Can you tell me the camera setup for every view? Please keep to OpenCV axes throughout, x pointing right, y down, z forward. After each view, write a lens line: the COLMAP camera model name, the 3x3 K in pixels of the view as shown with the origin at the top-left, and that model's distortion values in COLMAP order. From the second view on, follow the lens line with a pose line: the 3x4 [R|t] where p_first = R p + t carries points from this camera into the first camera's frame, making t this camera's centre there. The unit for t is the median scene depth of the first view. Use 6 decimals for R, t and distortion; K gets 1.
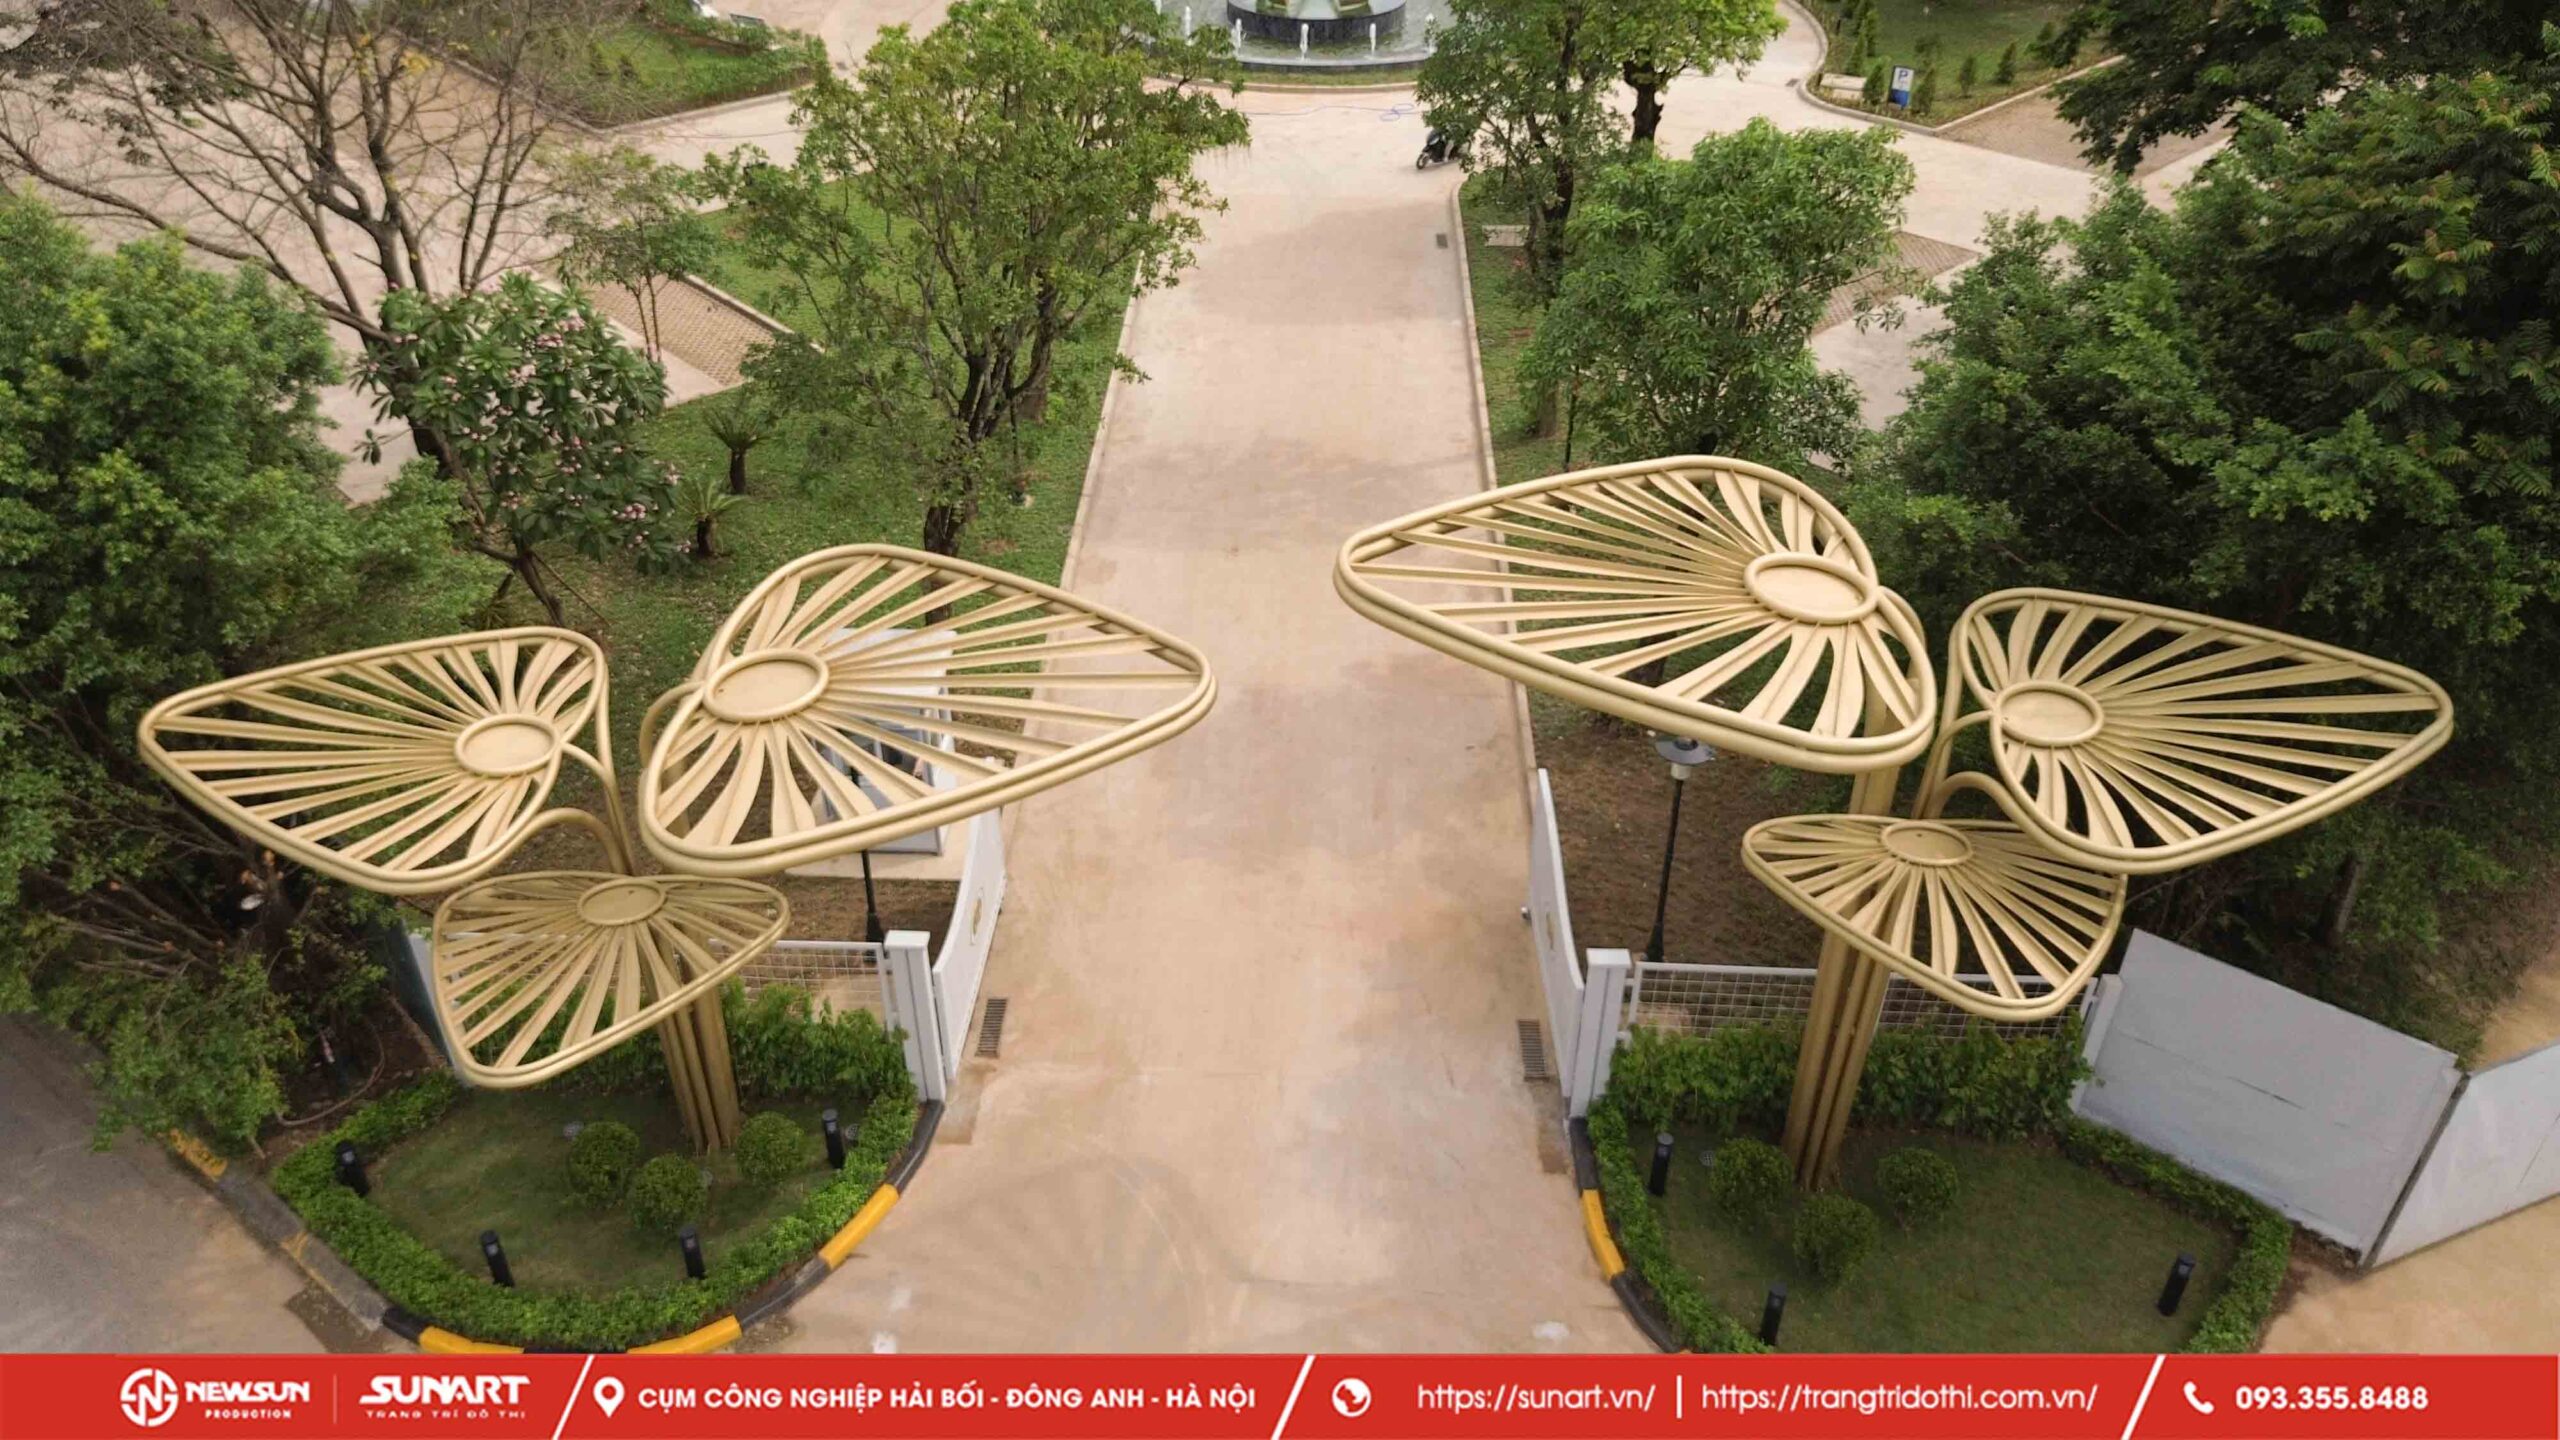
lens RADIAL K [[1827.4, 0, 1272.1], [0, 1827.4, 716.3], [0, 0, 1]] dist [0.037846, -0.038389]
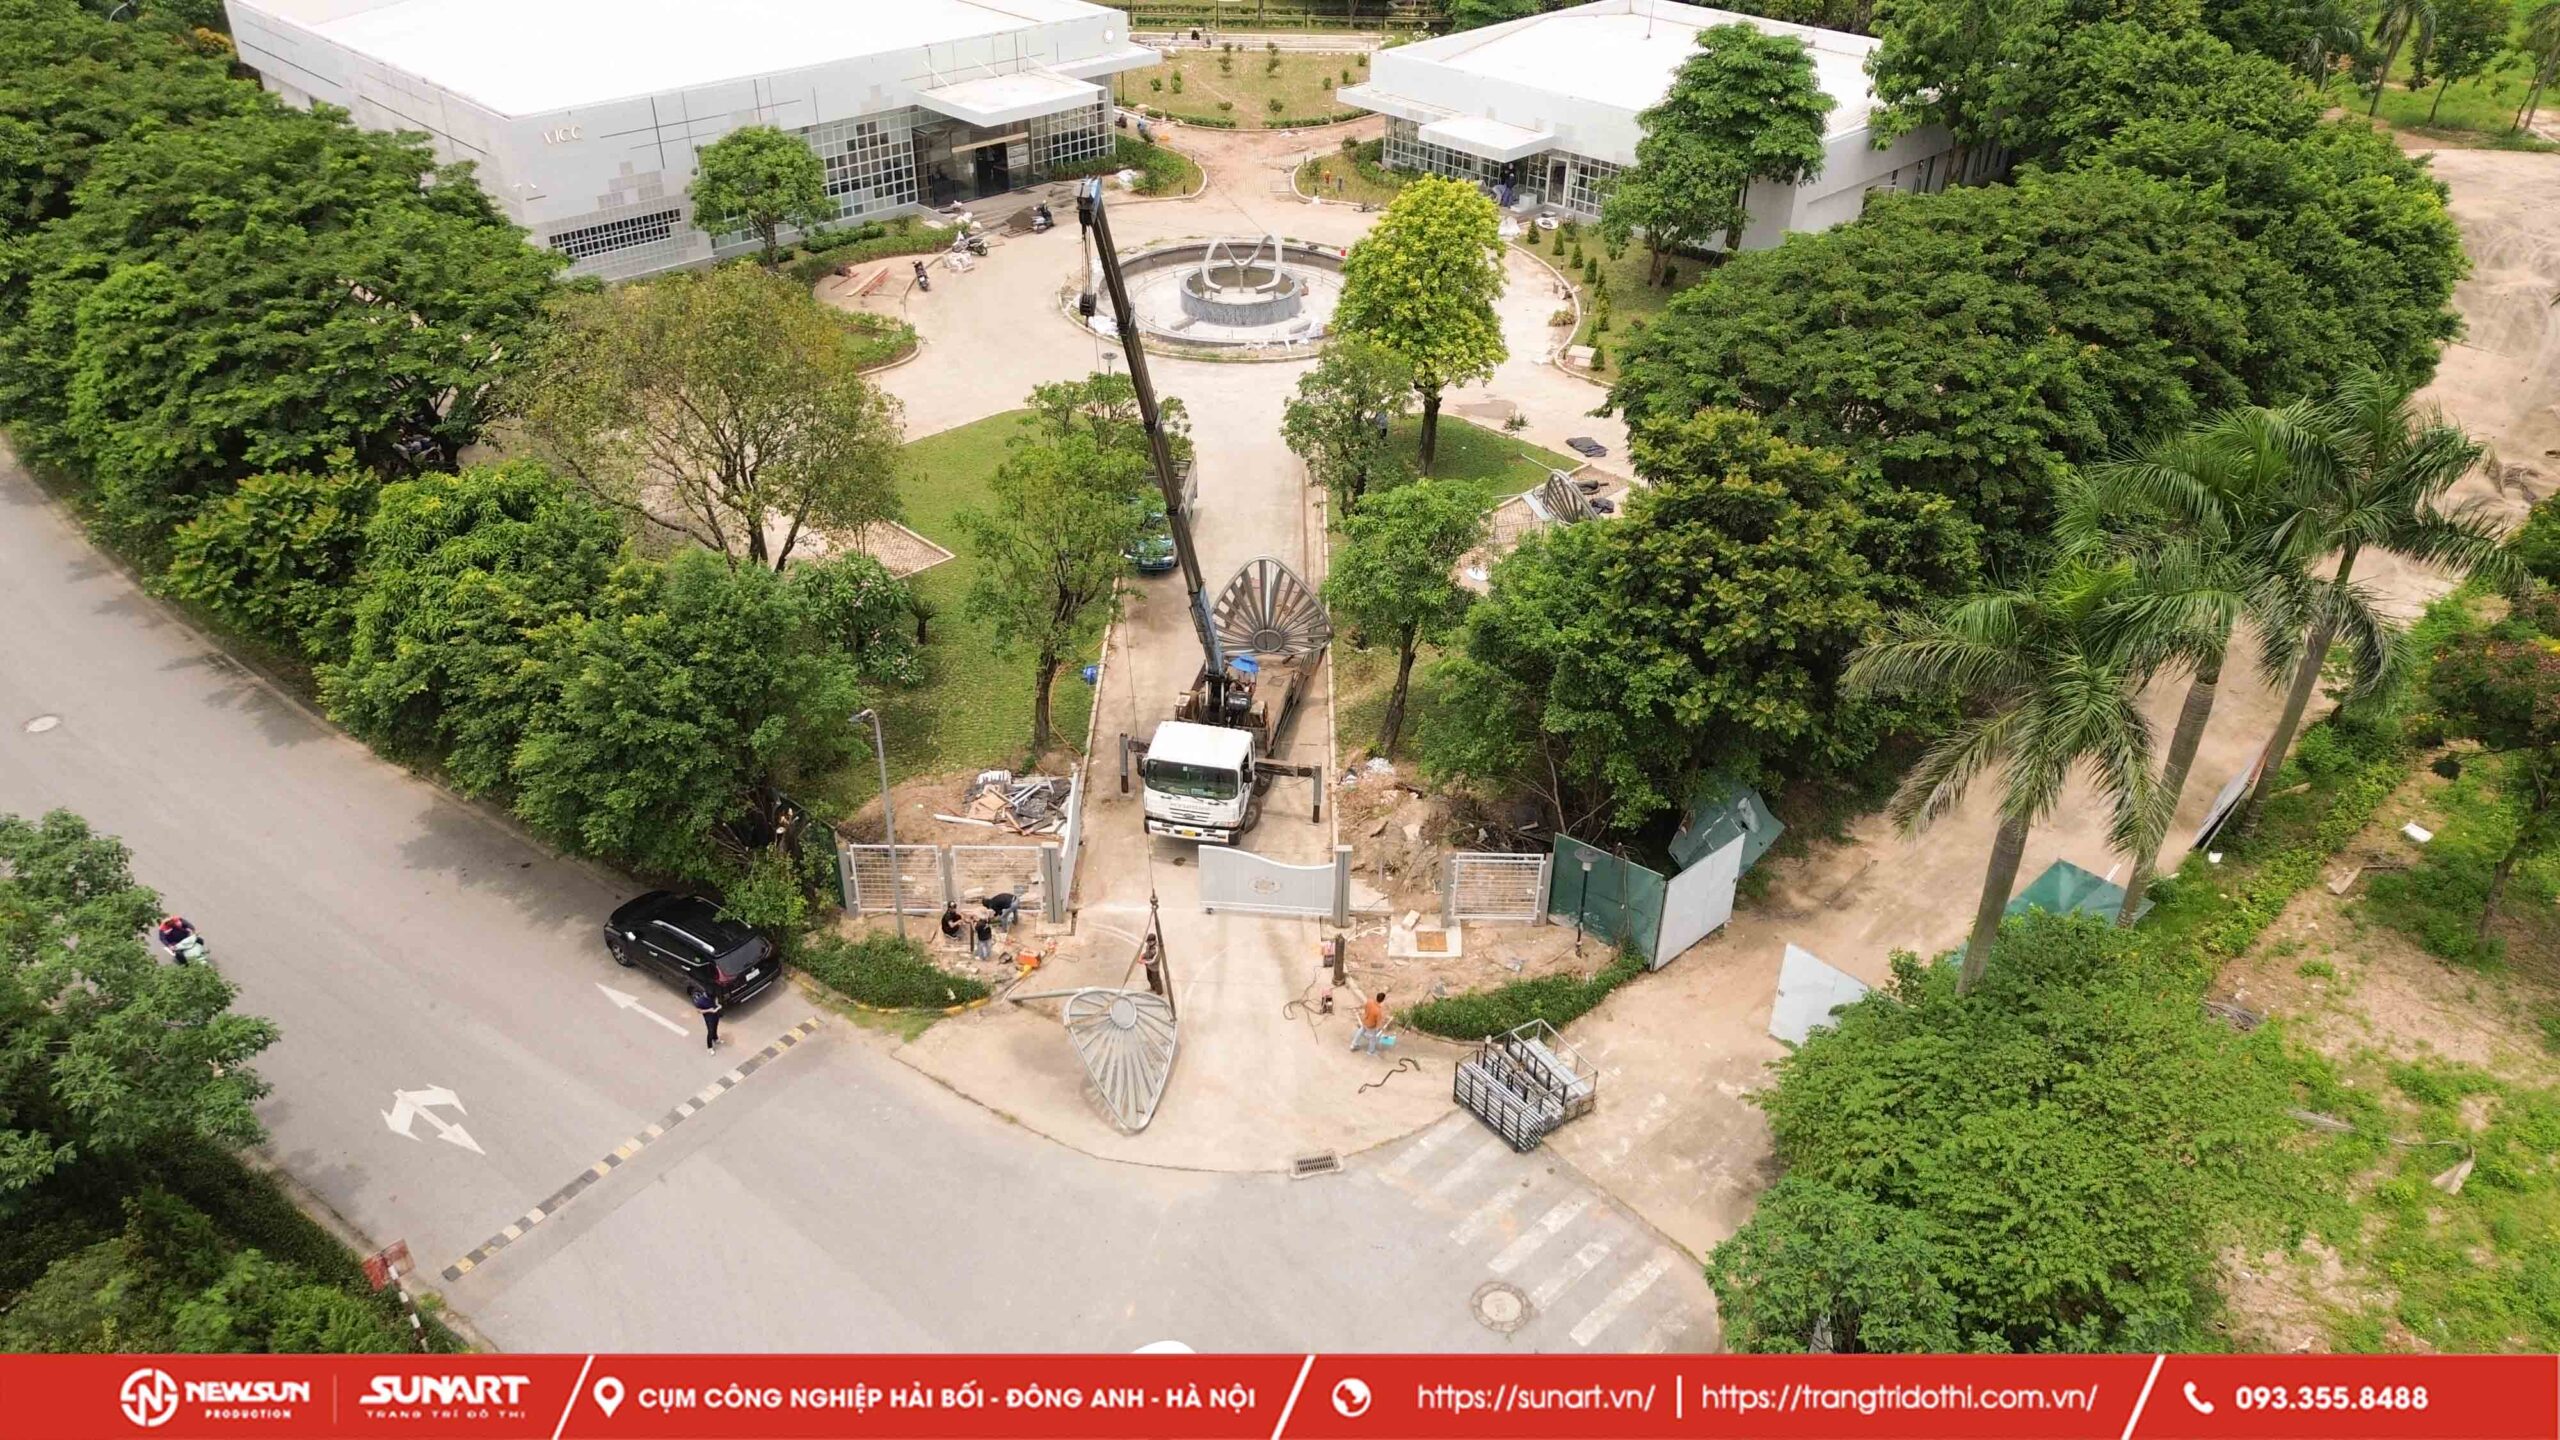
lens RADIAL K [[1821.7, 0, 1276.1], [0, 1821.7, 707.8], [0, 0, 1]] dist [0.059748, -0.057072]
pose [[0.999635, -0.009677, 0.025214, 0.038920], [0.010893, 0.998762, -0.048530, 0.064569], [-0.024713, 0.048787, 0.998503, -1.419677]]
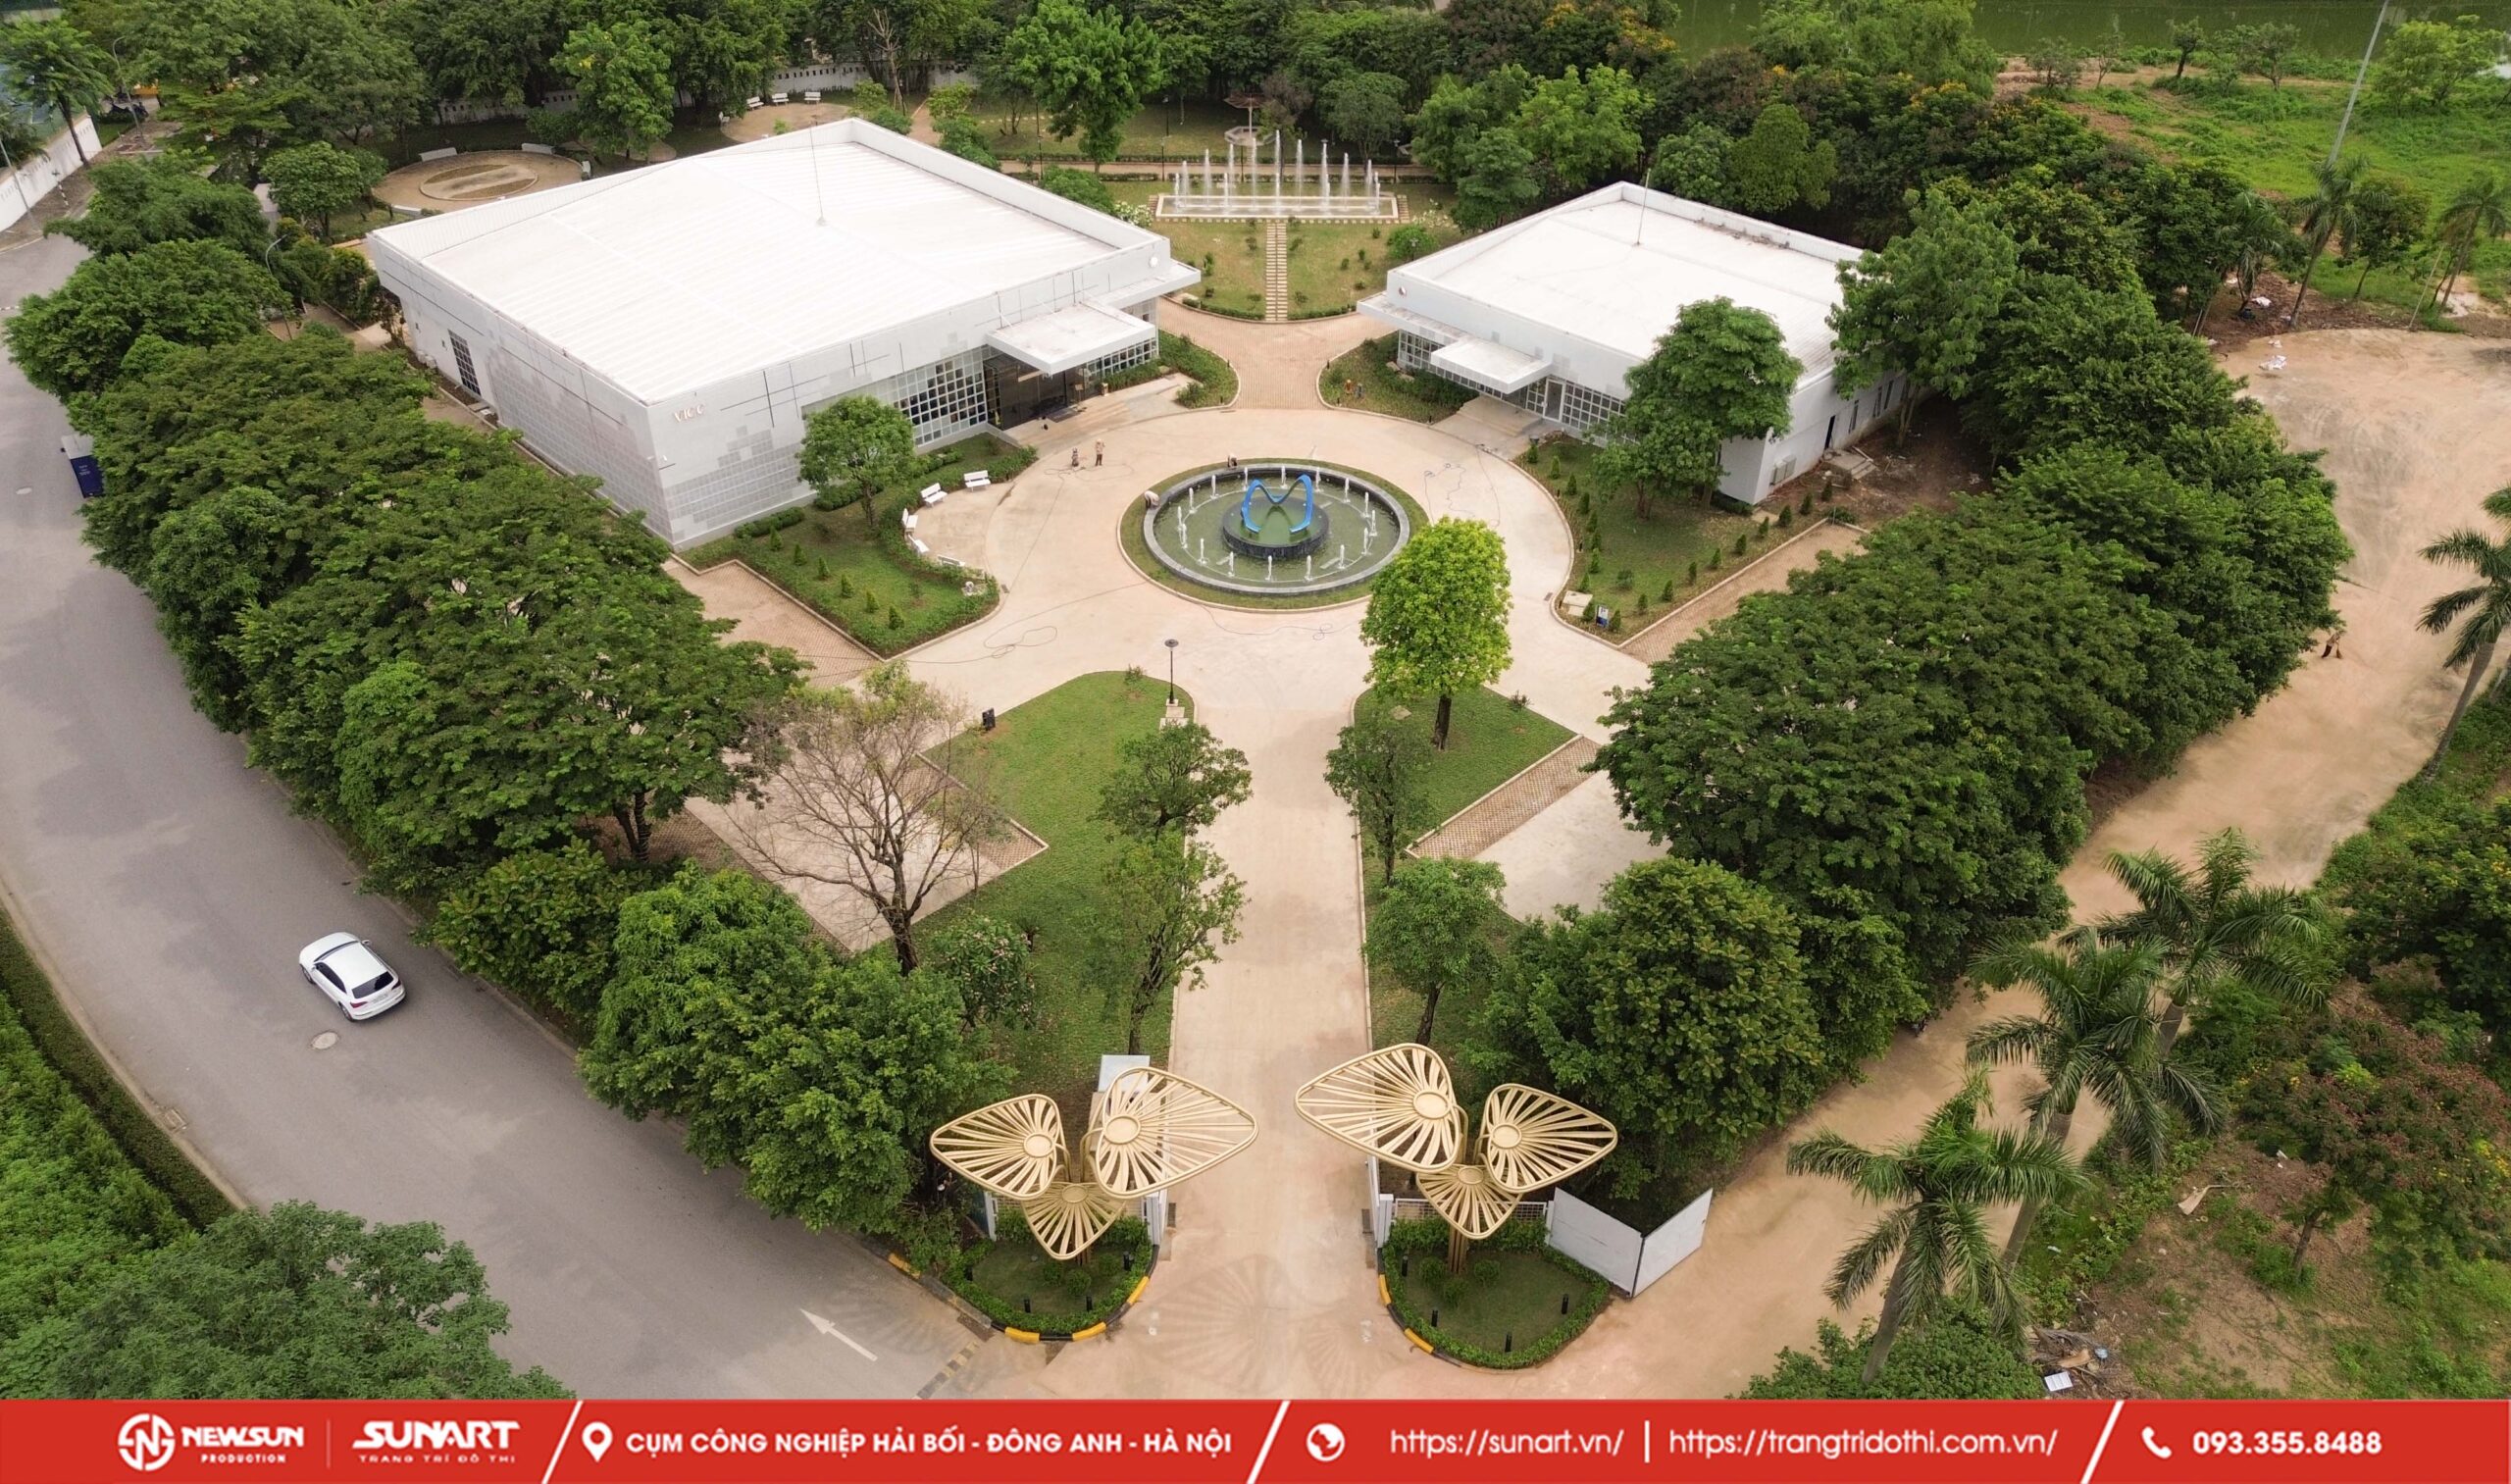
lens RADIAL K [[1772.5, 0, 1246.3], [0, 1772.5, 698.7], [0, 0, 1]] dist [0.073966, -0.083971]
pose [[0.999876, -0.012842, 0.009164, -0.063640], [0.012908, 0.999891, -0.007225, -0.682461], [-0.009070, 0.007342, 0.999932, -1.973123]]
